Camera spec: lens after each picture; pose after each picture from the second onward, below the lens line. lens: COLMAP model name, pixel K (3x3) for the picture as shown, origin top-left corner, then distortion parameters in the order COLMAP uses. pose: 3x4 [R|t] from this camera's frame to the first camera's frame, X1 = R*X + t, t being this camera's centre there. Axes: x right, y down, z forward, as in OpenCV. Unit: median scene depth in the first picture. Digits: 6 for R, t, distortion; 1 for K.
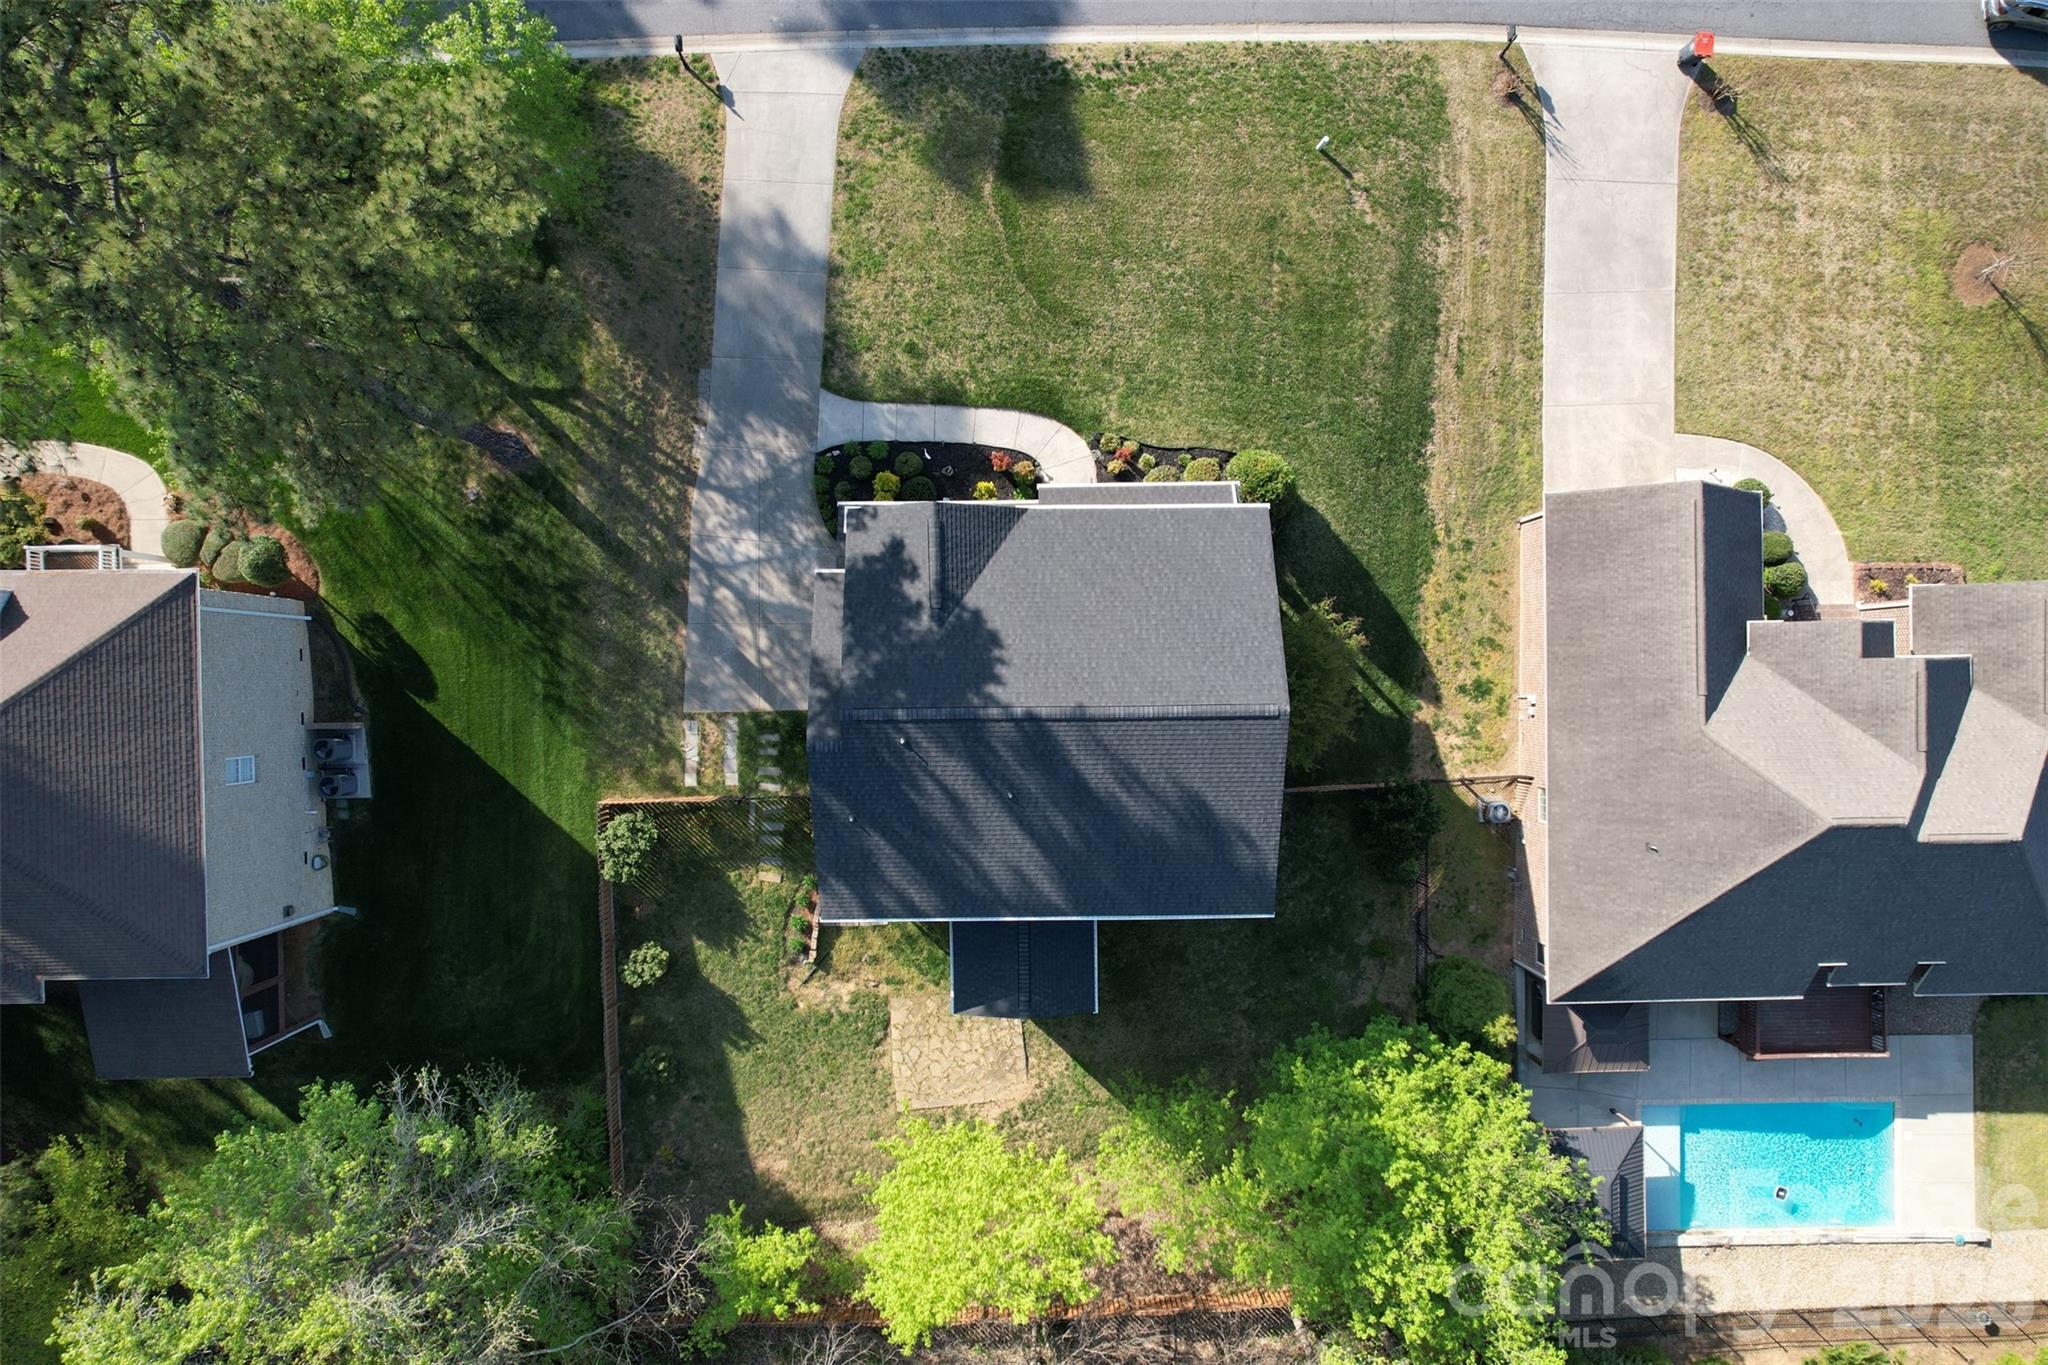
lens RADIAL K [[1293.5, 0, 1026.5], [0, 1293.5, 689.0], [0, 0, 1]] dist [-0.037447, 0.008496]
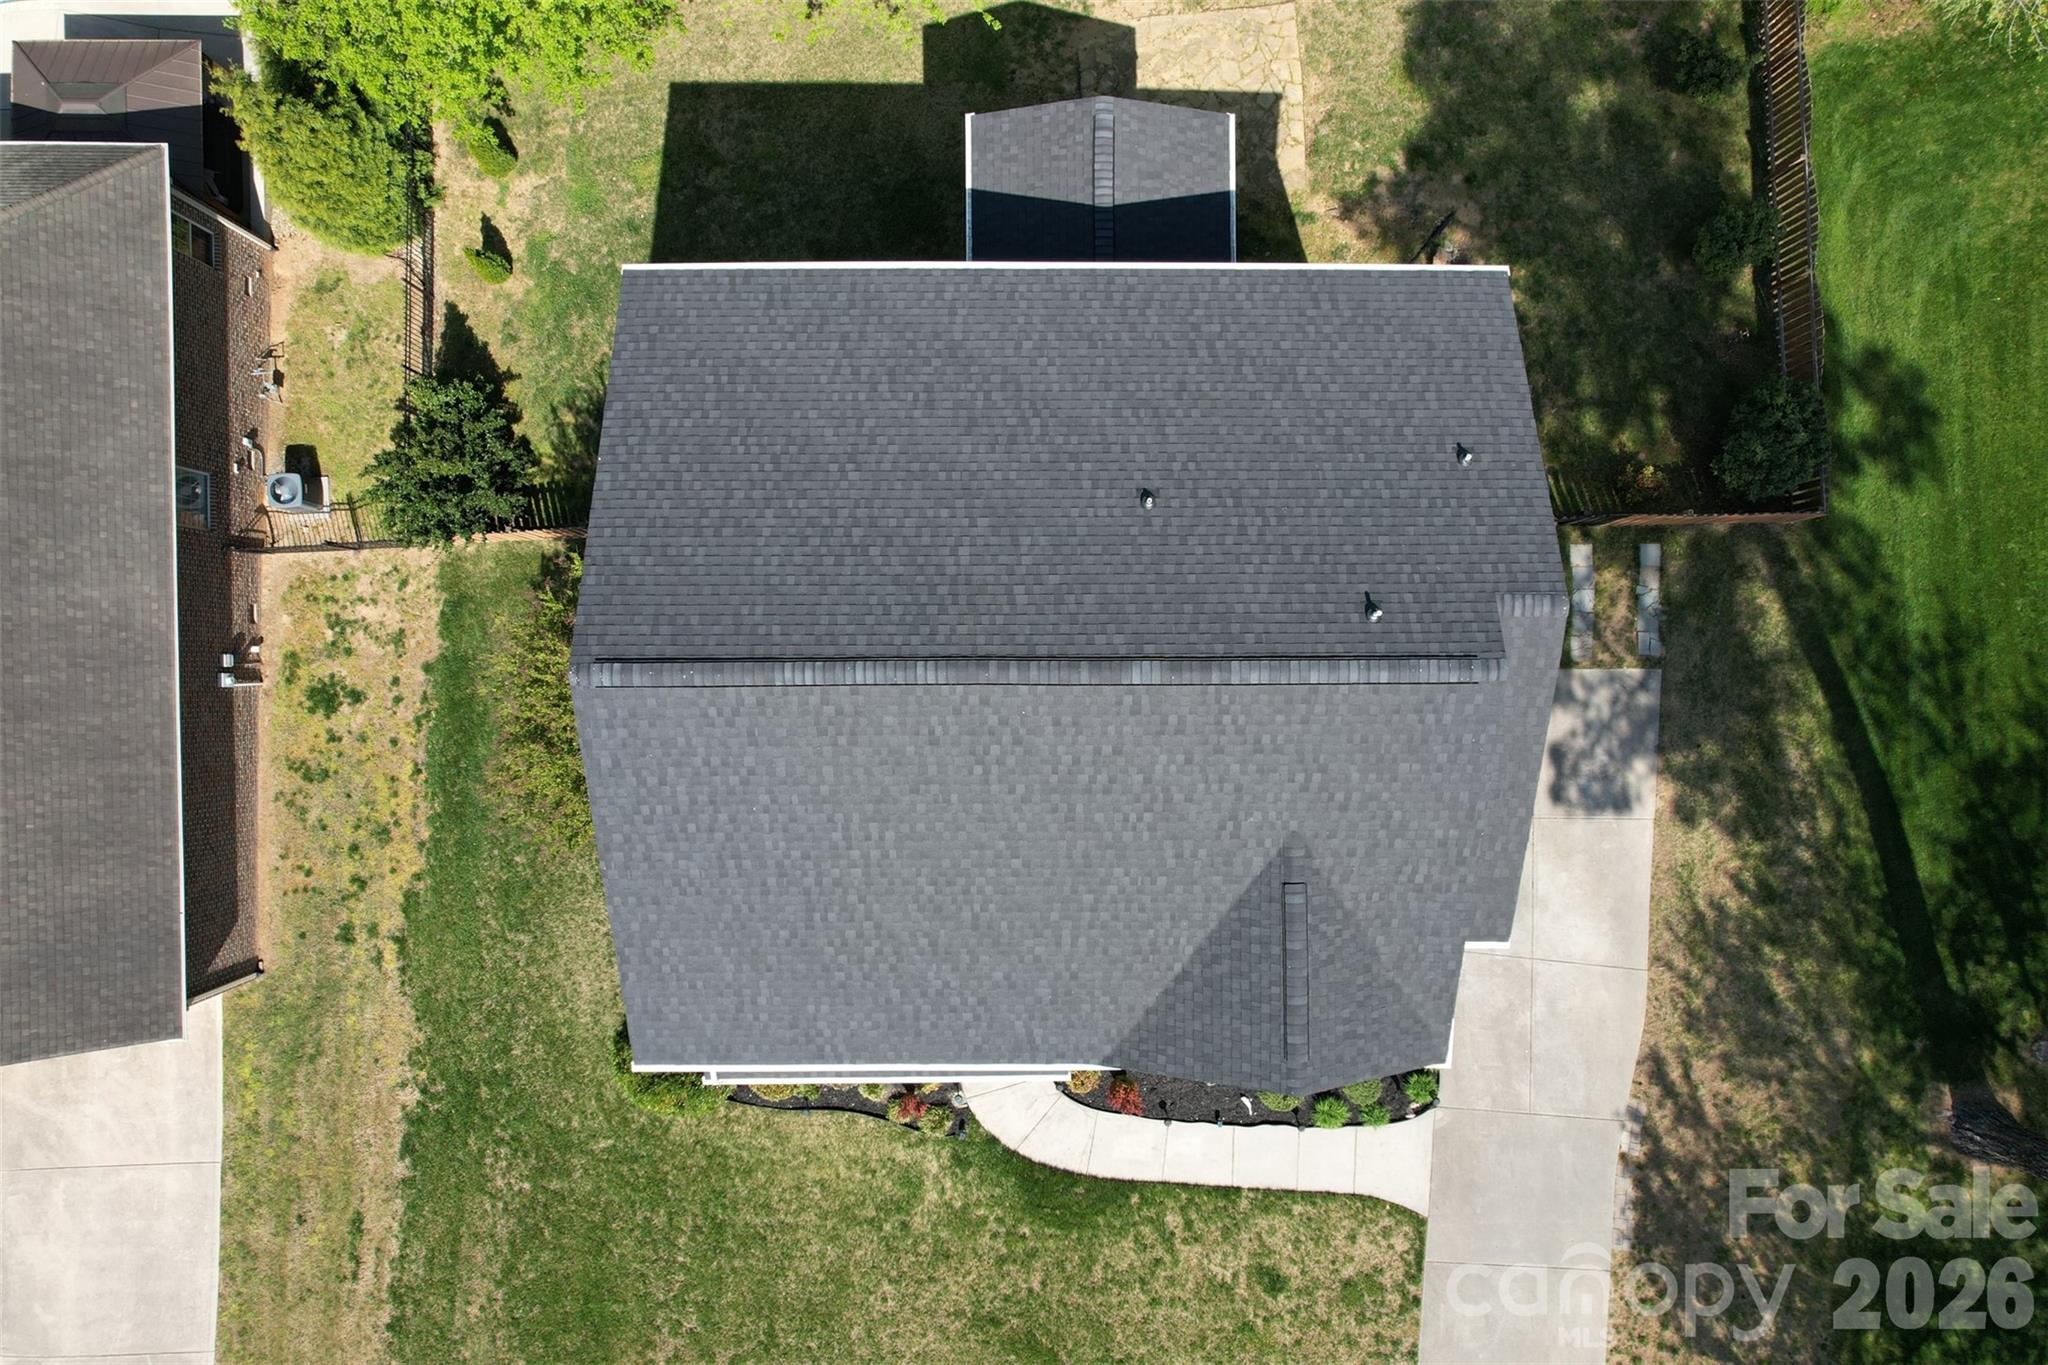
lens RADIAL K [[1293.5, 0, 1026.3], [0, 1293.5, 687.8], [0, 0, 1]] dist [-0.037447, 0.008496]
pose [[-0.999946, -0.005898, -0.008608, 0.029815], [0.006017, -0.999886, -0.013855, 0.015117], [-0.008525, -0.013906, 0.999867, 0.404216]]
